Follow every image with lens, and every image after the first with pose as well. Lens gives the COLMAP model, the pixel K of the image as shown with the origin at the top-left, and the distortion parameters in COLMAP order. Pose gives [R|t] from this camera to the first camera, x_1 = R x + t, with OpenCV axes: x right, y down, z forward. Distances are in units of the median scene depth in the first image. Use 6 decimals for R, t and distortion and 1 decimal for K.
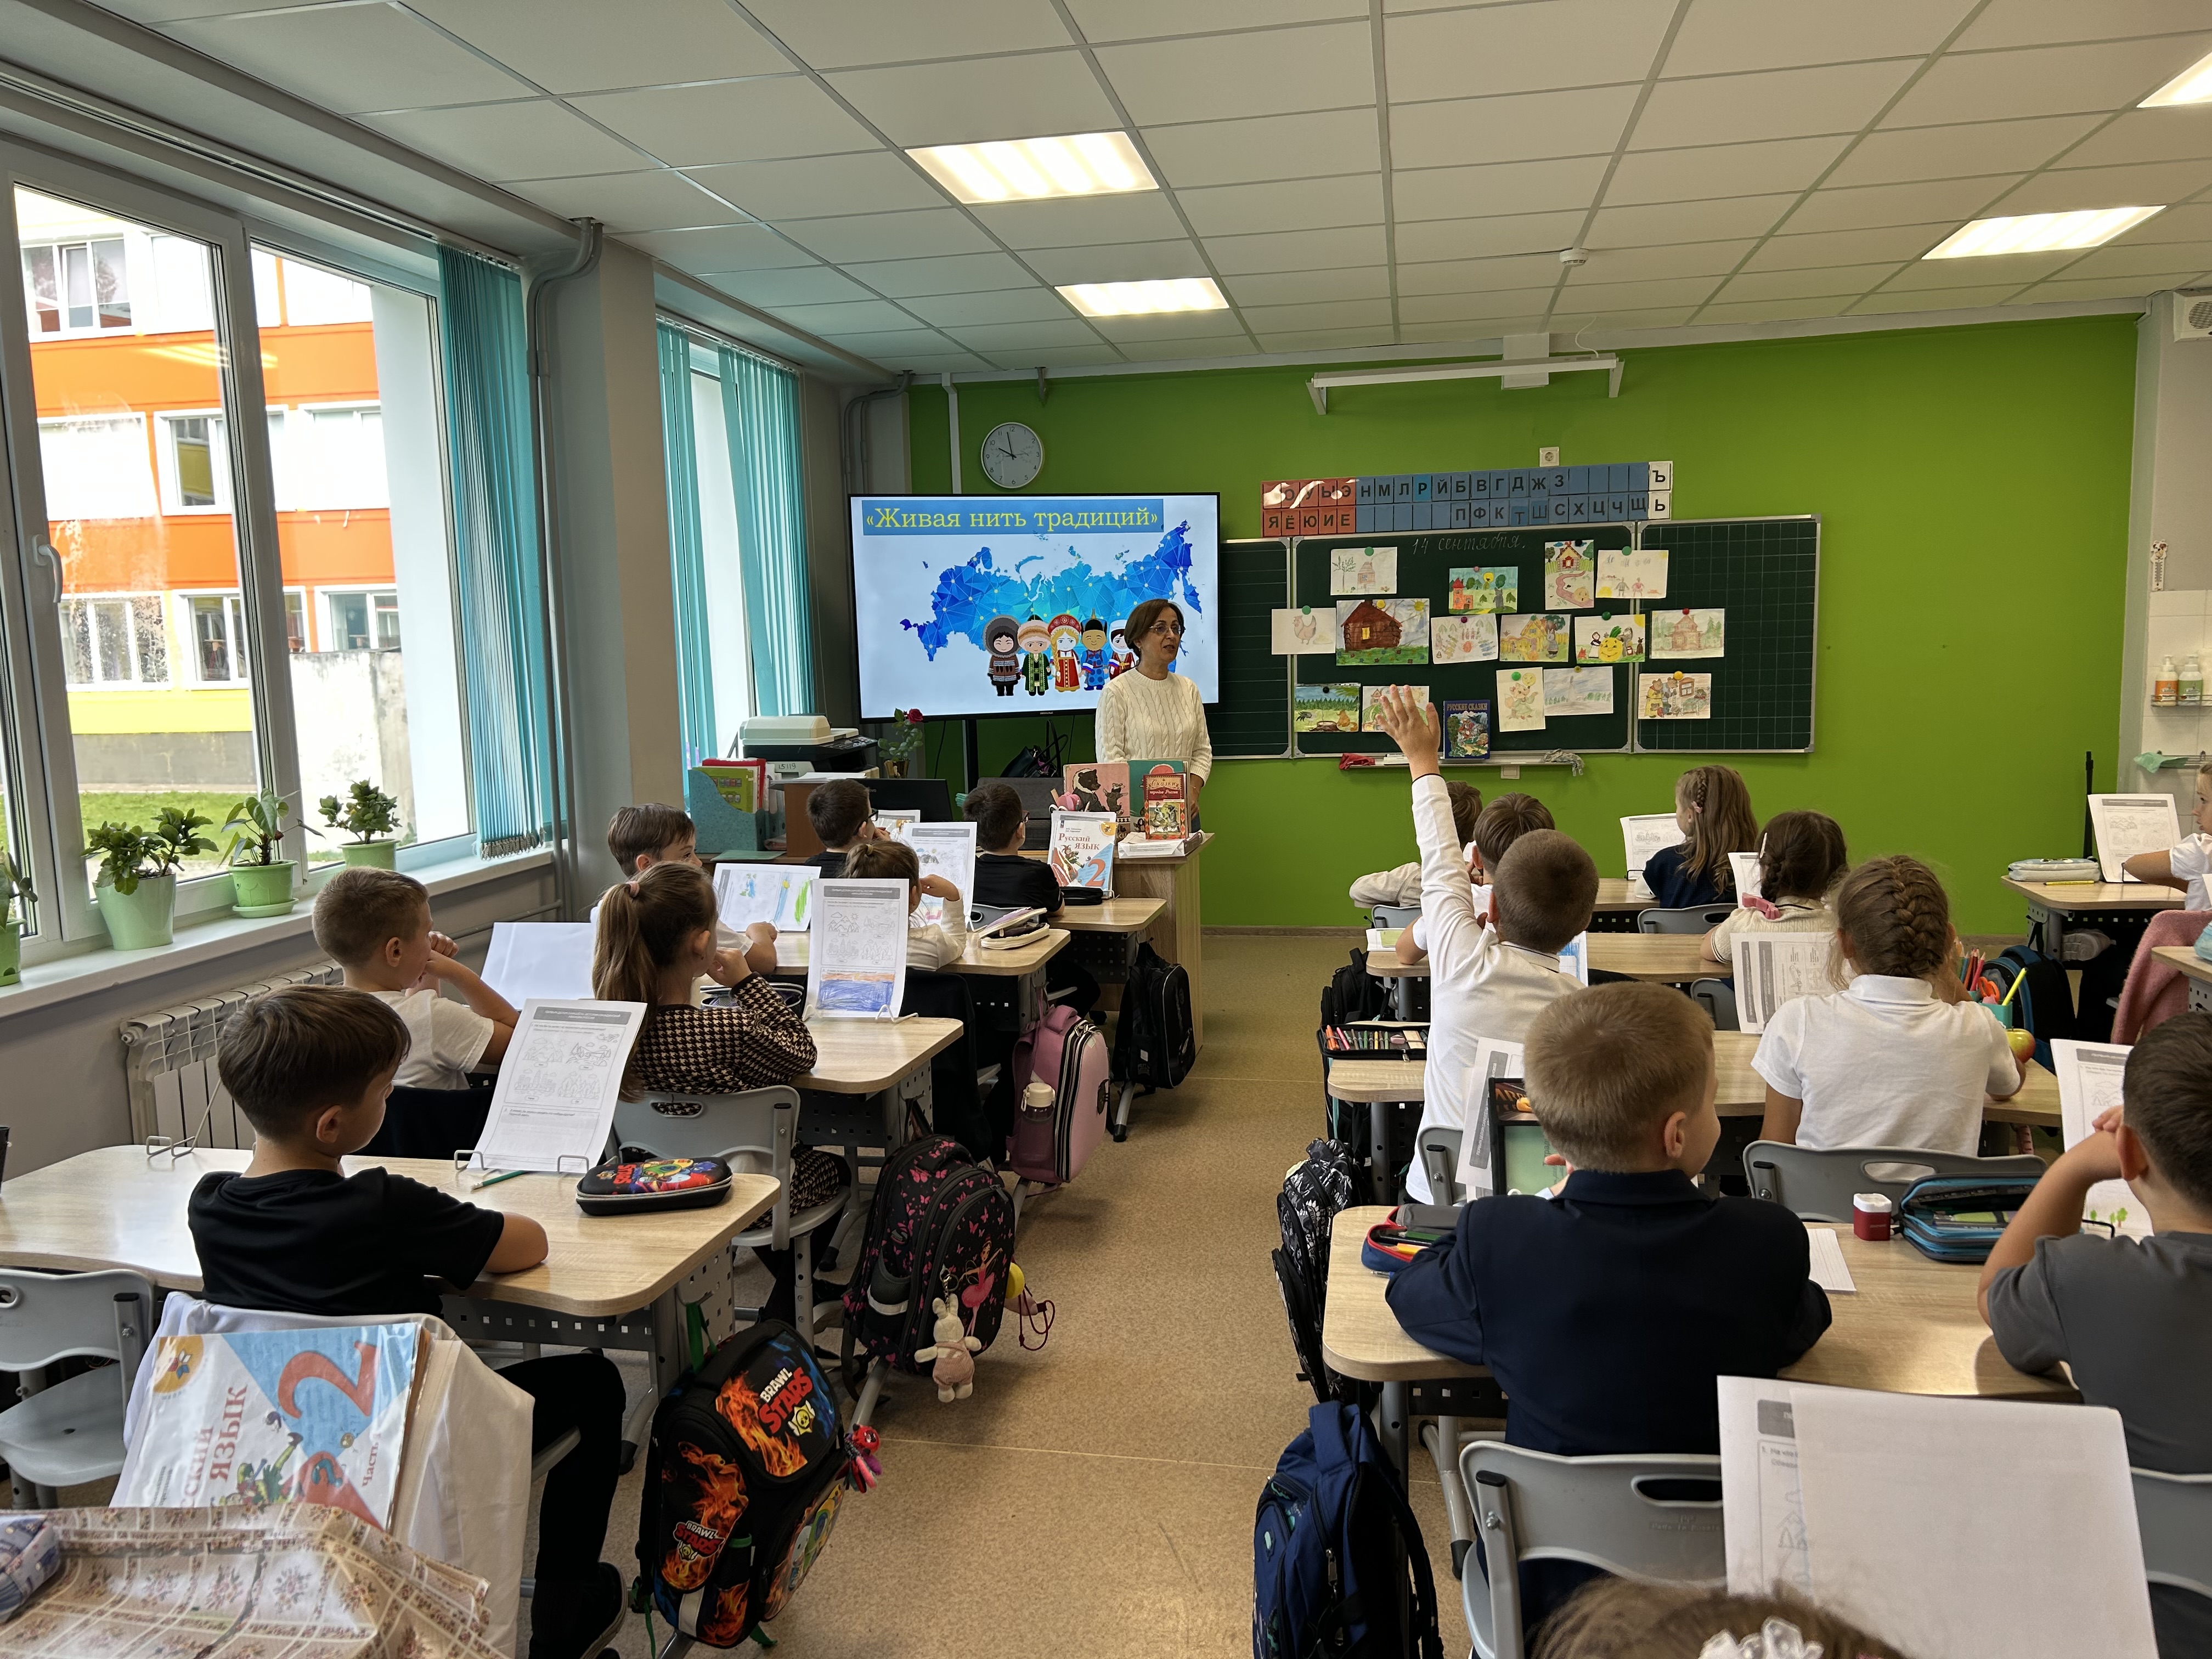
lens RADIAL K [[1699.2, 0, 1093.6], [0, 1699.2, 835.4], [0, 0, 1]] dist [0.030214, -0.022360]
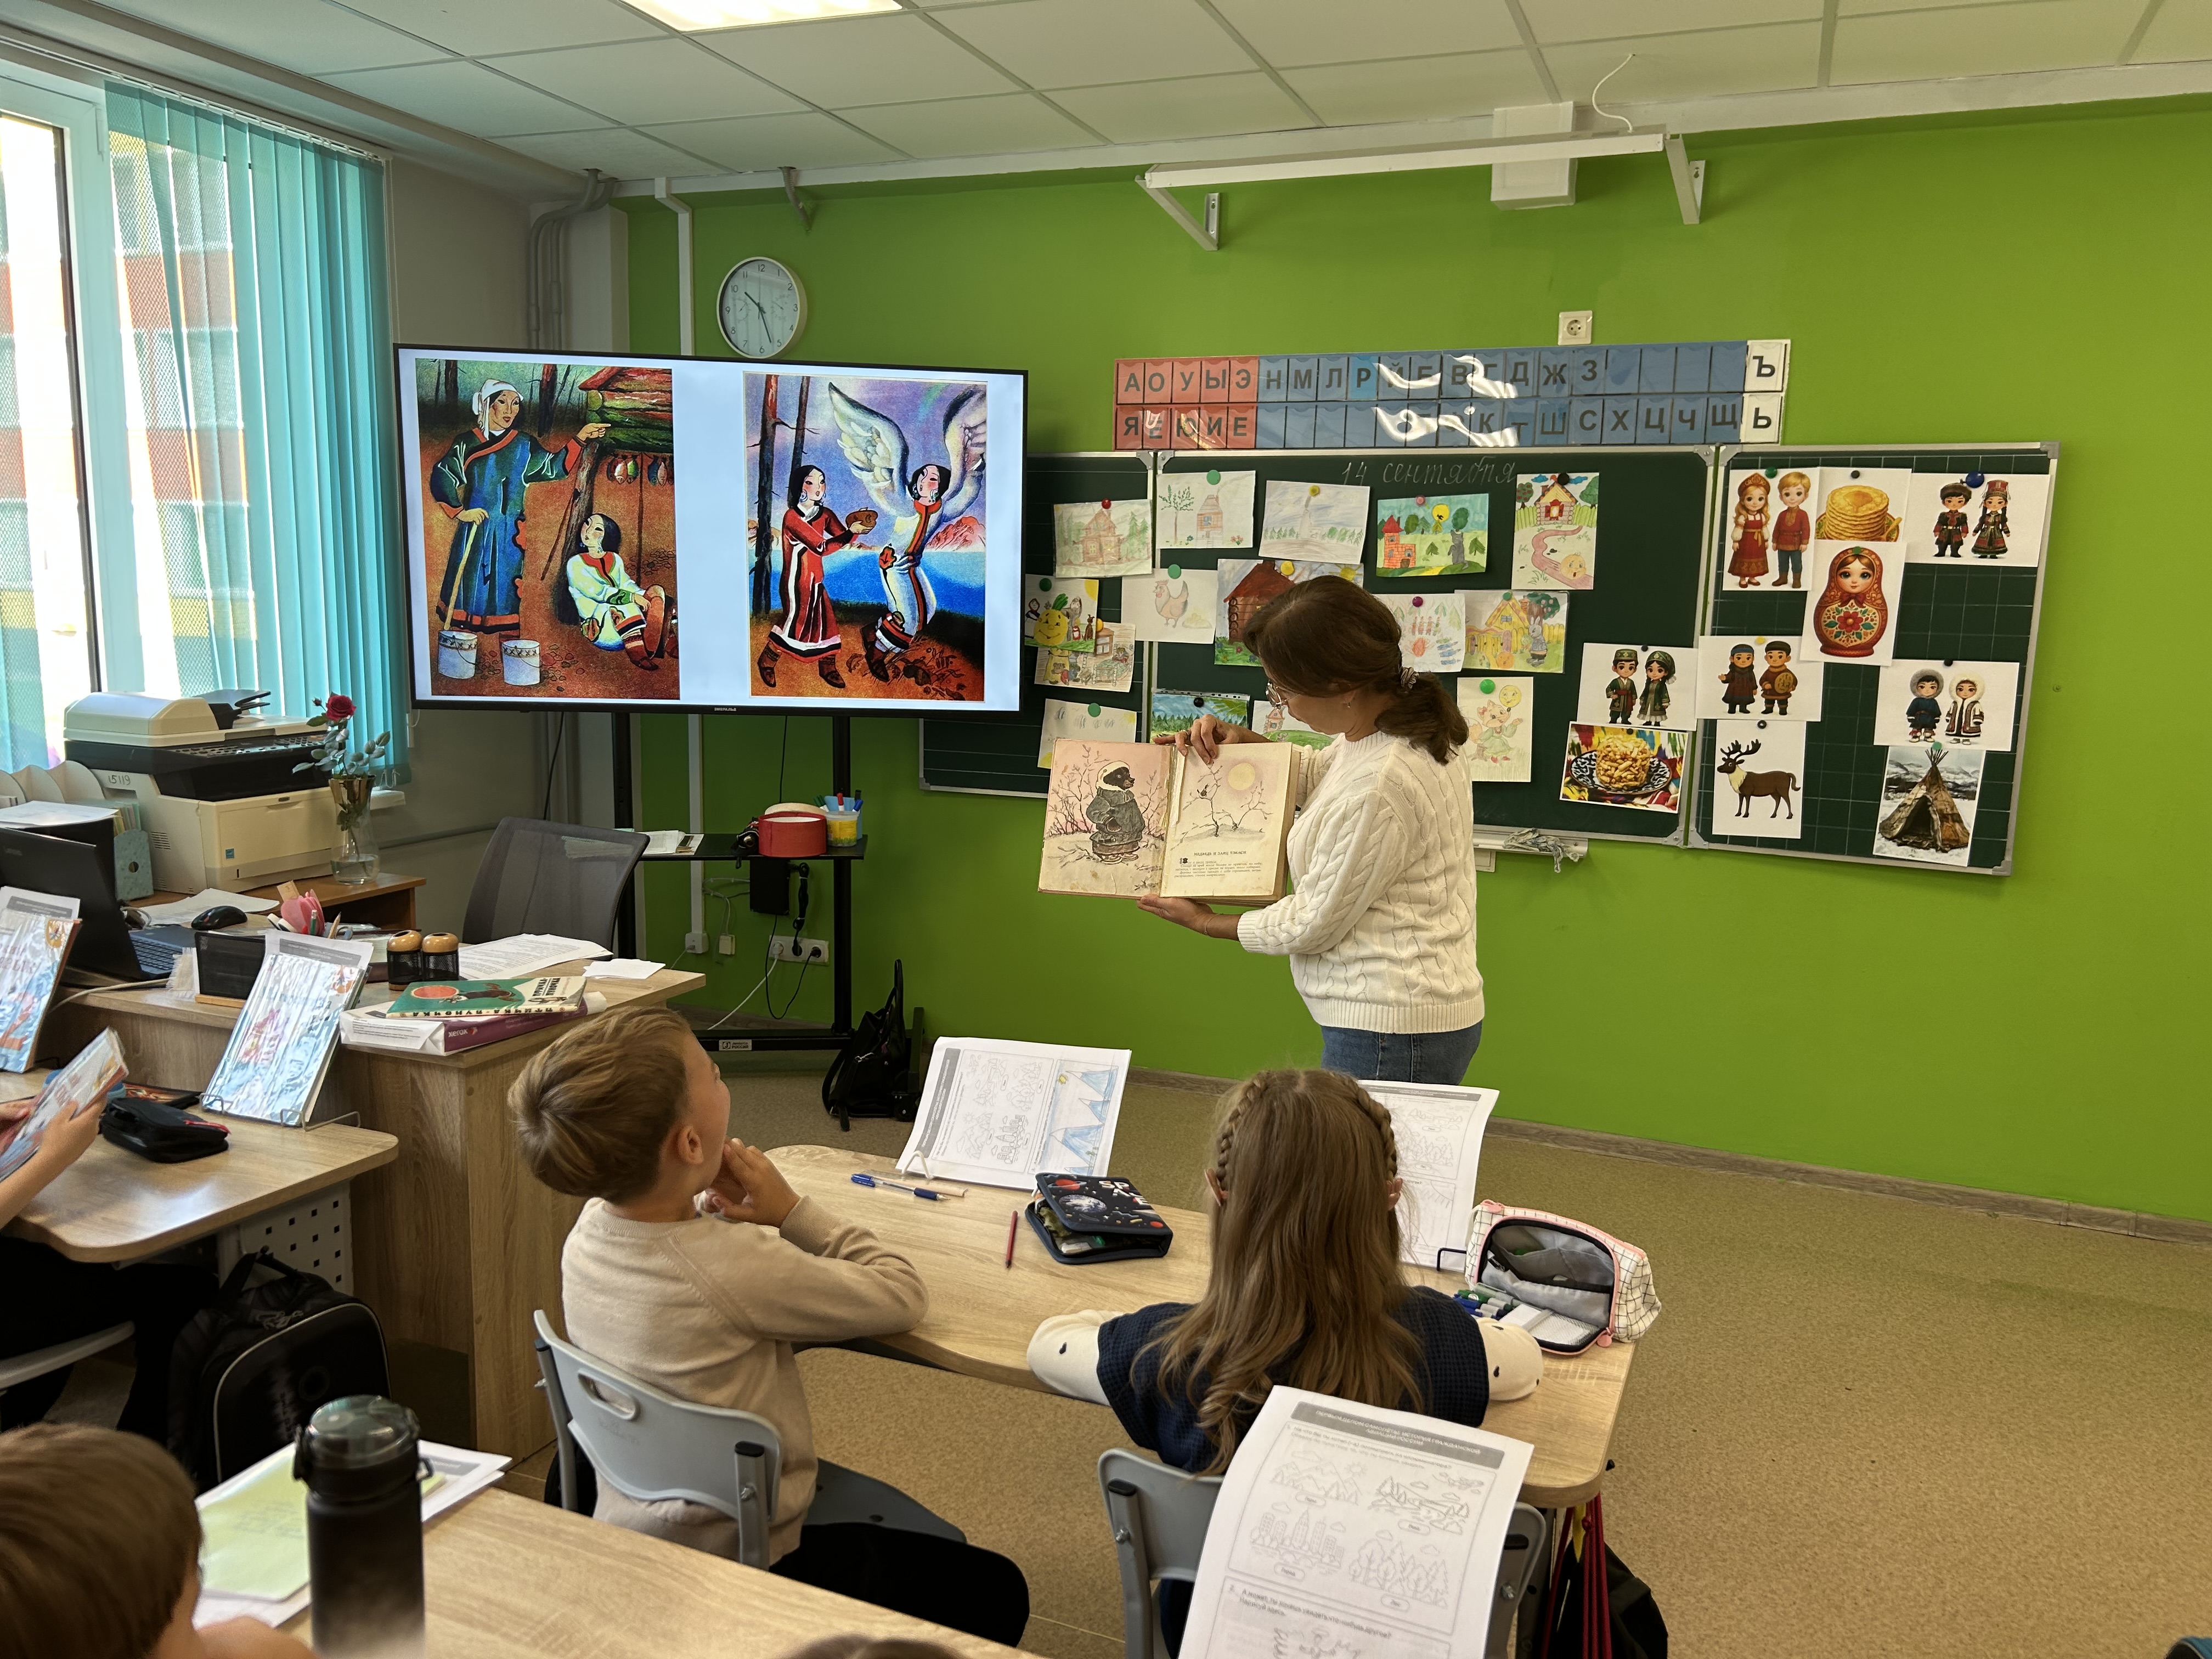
lens RADIAL K [[1699.2, 0, 1124.7], [0, 1699.2, 846.9], [0, 0, 1]] dist [0.030214, -0.022360]
pose [[0.982289, 0.080552, -0.169172, 0.228466], [-0.074730, 0.996380, 0.040515, -0.058040], [0.171823, -0.027155, 0.984754, 0.396056]]
